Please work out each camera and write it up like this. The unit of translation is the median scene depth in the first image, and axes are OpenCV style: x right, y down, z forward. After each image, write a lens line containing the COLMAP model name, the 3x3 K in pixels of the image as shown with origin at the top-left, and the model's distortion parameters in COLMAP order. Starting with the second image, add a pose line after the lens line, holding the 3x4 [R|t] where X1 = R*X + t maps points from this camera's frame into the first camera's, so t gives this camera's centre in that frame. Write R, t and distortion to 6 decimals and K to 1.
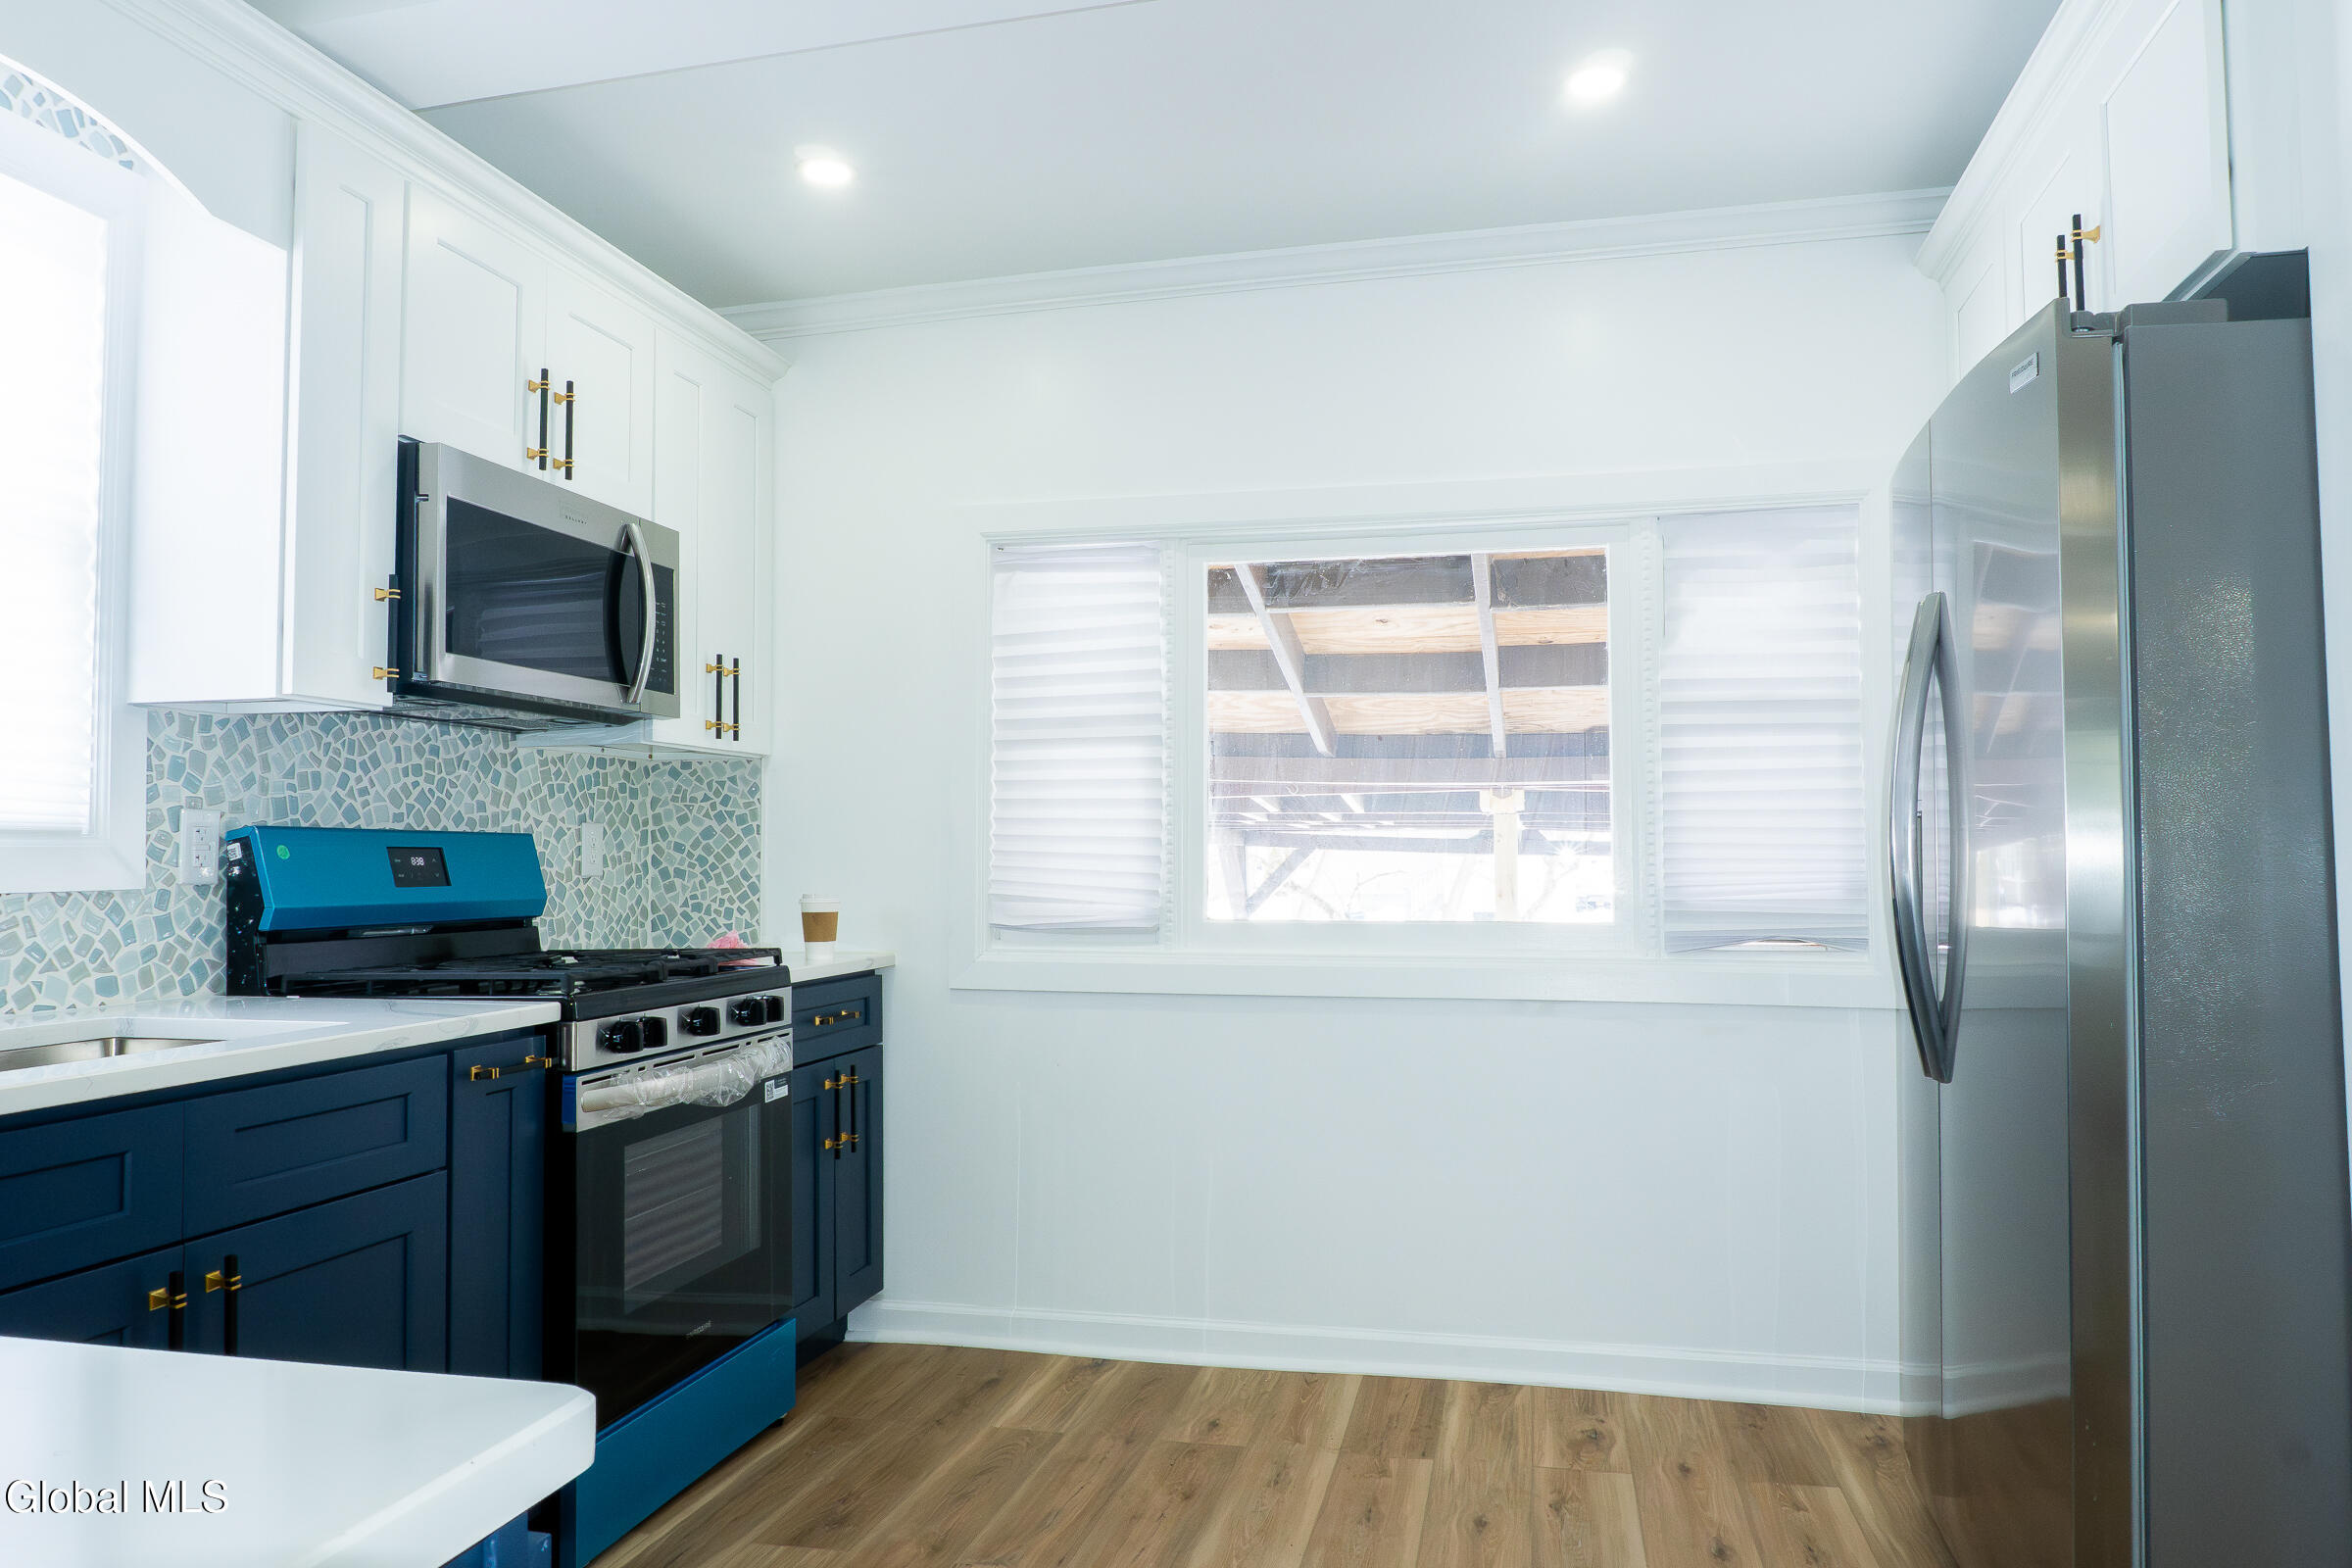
lens RADIAL K [[1581.2, 0, 1182.2], [0, 1581.2, 784.0], [0, 0, 1]] dist [-0.029003, 0.005514]
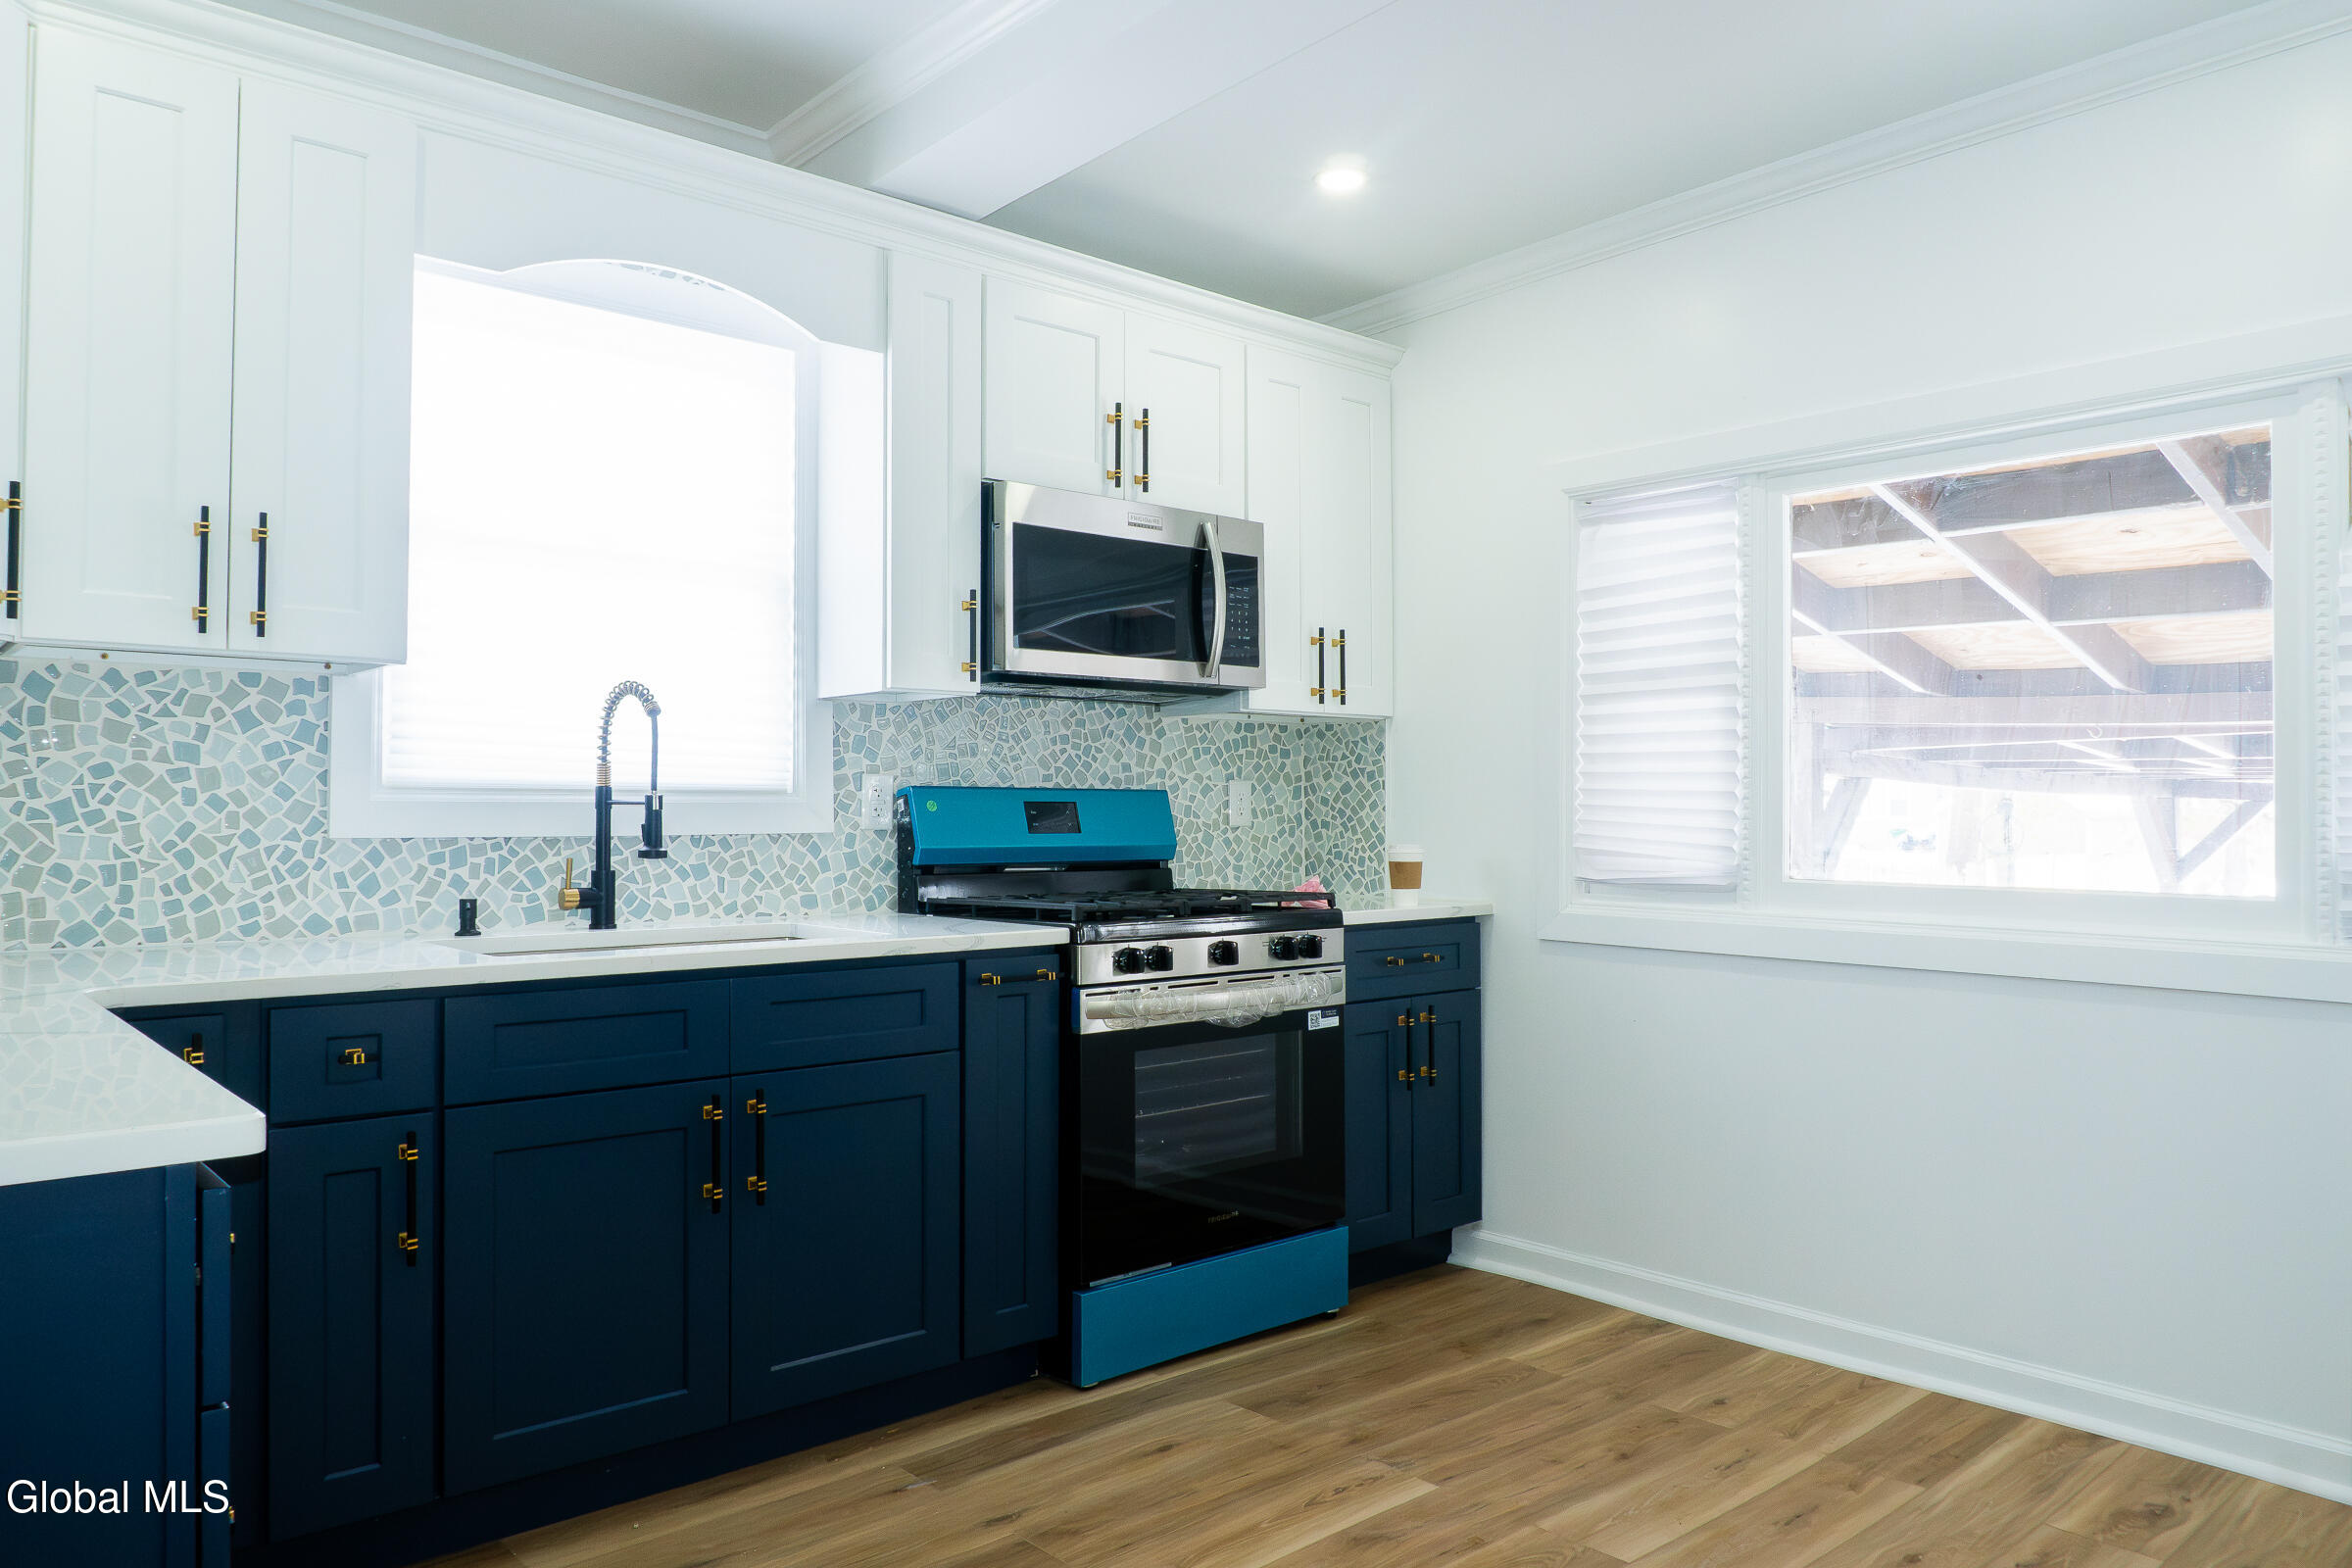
lens RADIAL K [[1581.2, 0, 1175.9], [0, 1581.2, 785.3], [0, 0, 1]] dist [-0.029003, 0.005514]
pose [[0.808371, -0.004757, -0.588655, 0.318478], [0.023665, 0.999422, 0.024423, -0.001197], [0.588198, -0.033673, 0.808016, 0.042196]]
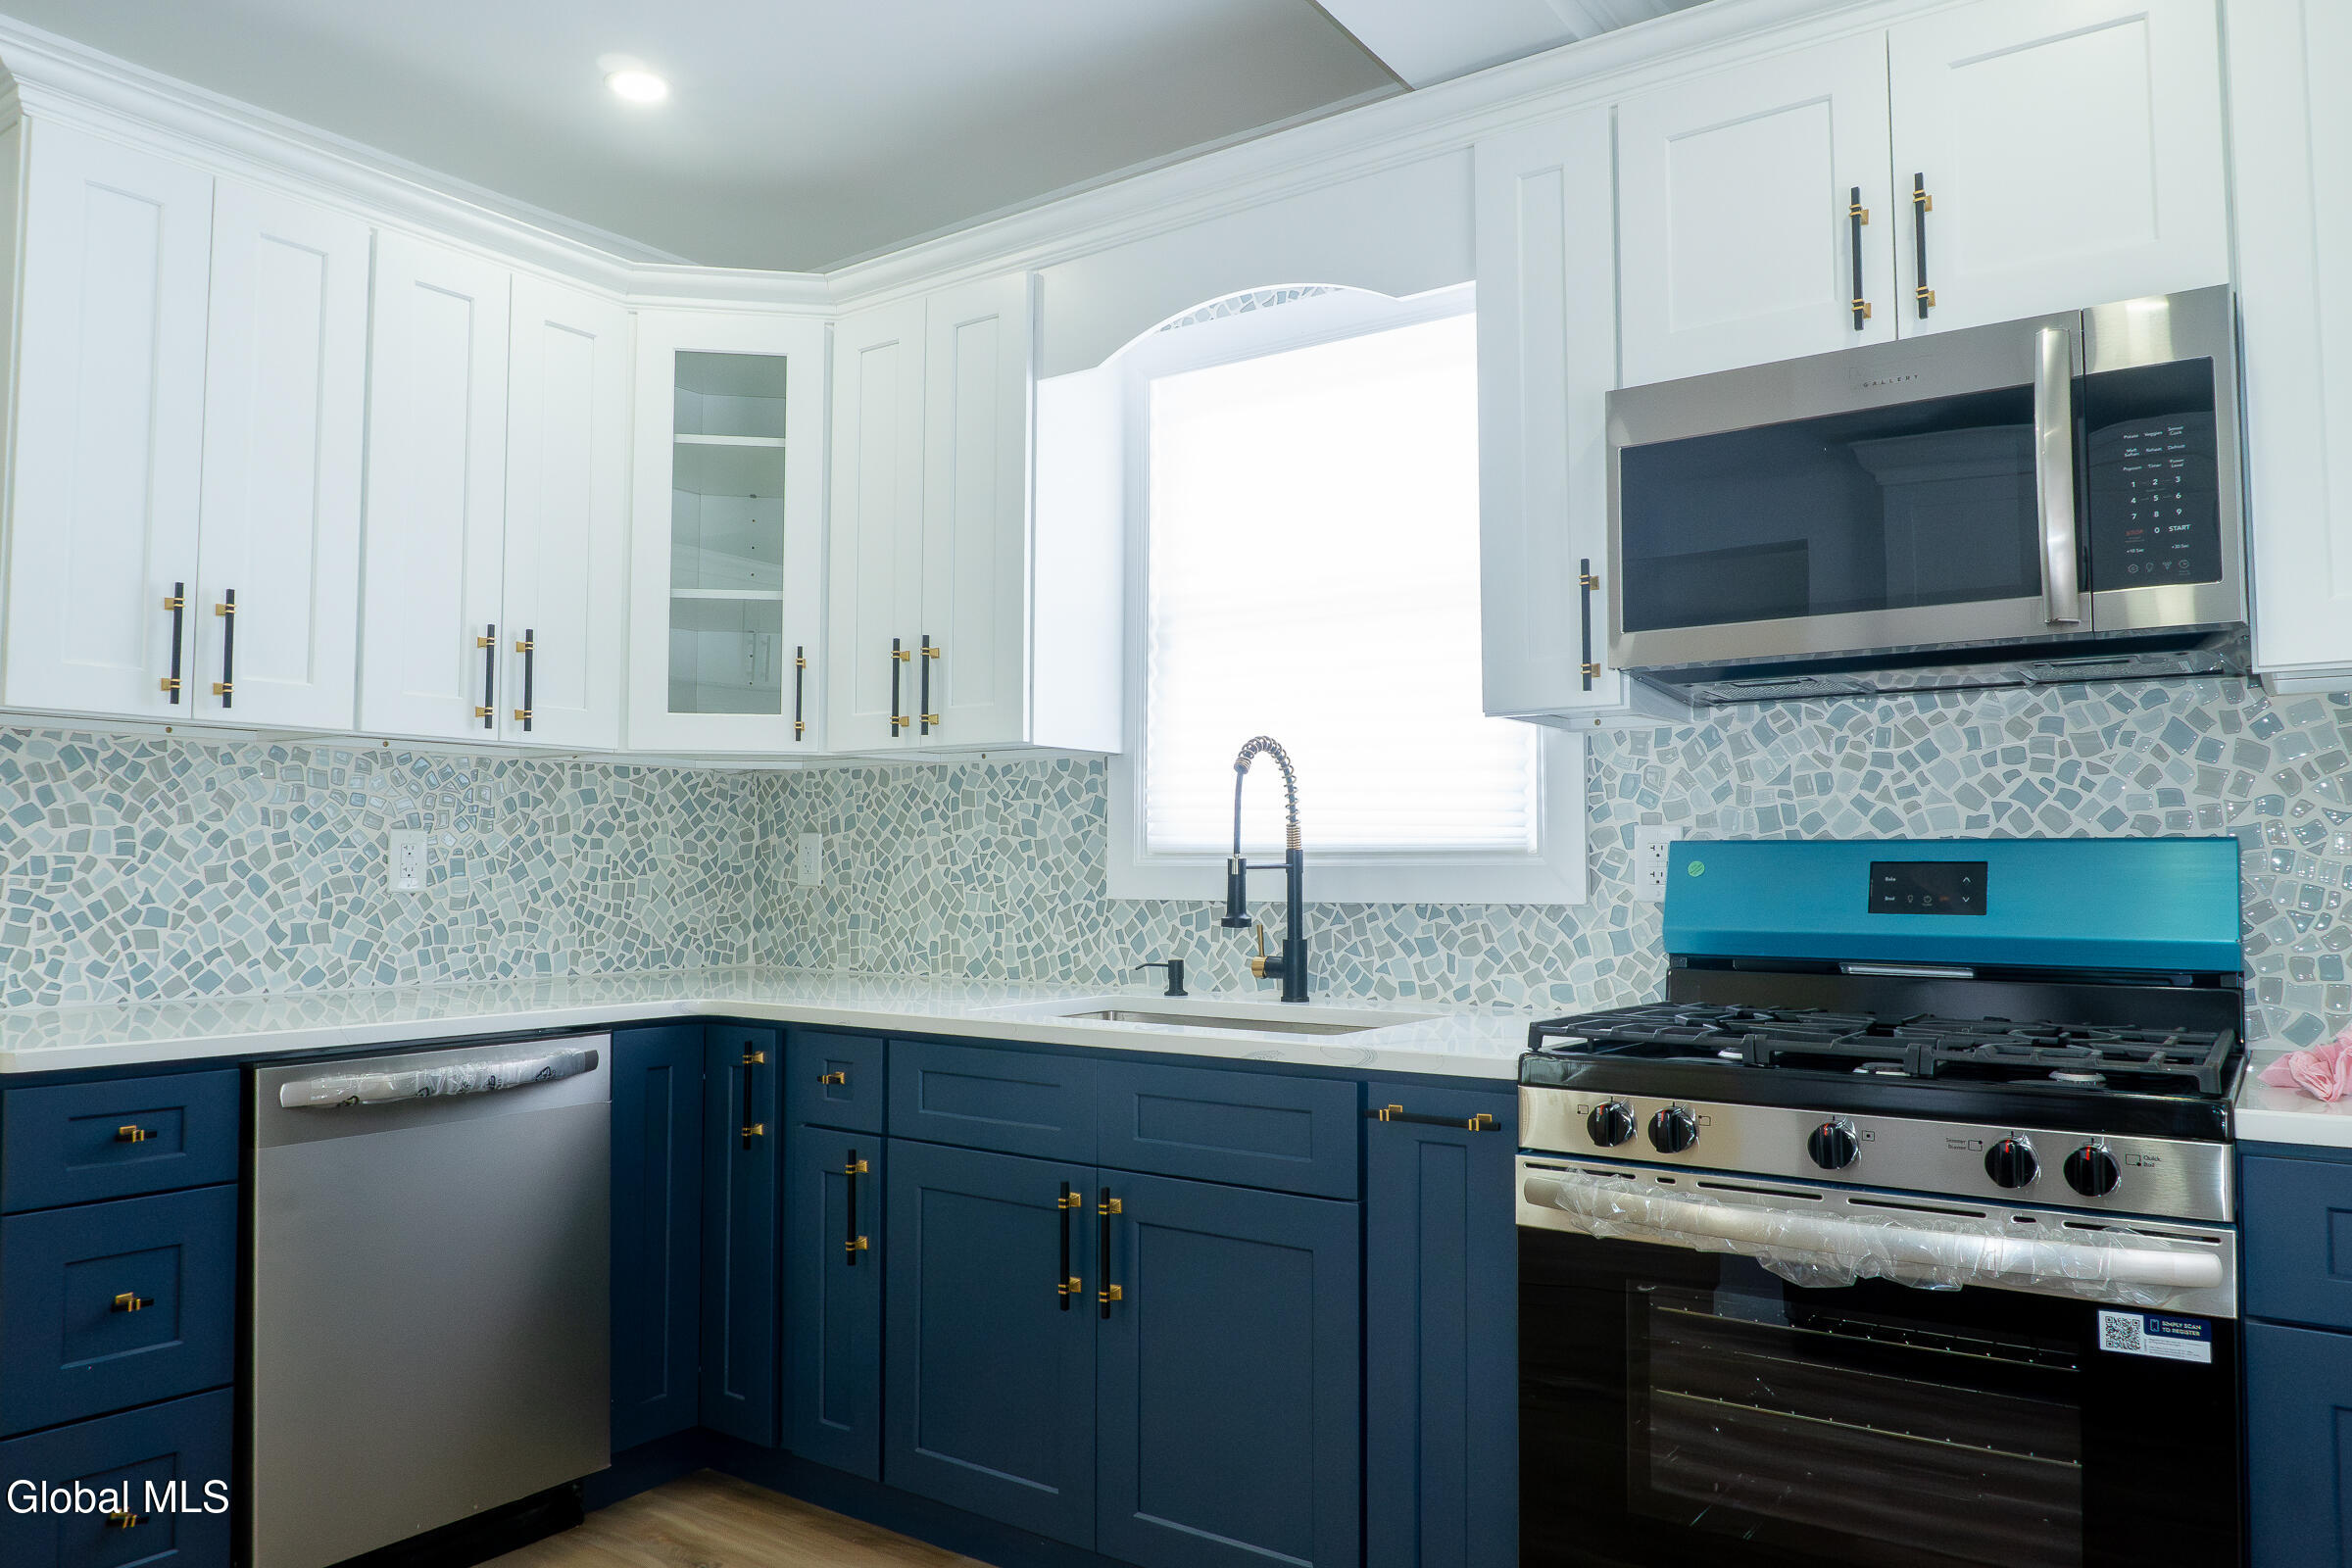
lens RADIAL K [[1581.2, 0, 1180.7], [0, 1581.2, 782.8], [0, 0, 1]] dist [-0.029003, 0.005514]
pose [[-0.378598, -0.047537, -0.924340, 0.335051], [0.043862, 0.996637, -0.069221, 0.037439], [0.924521, -0.066751, -0.375239, 0.914707]]
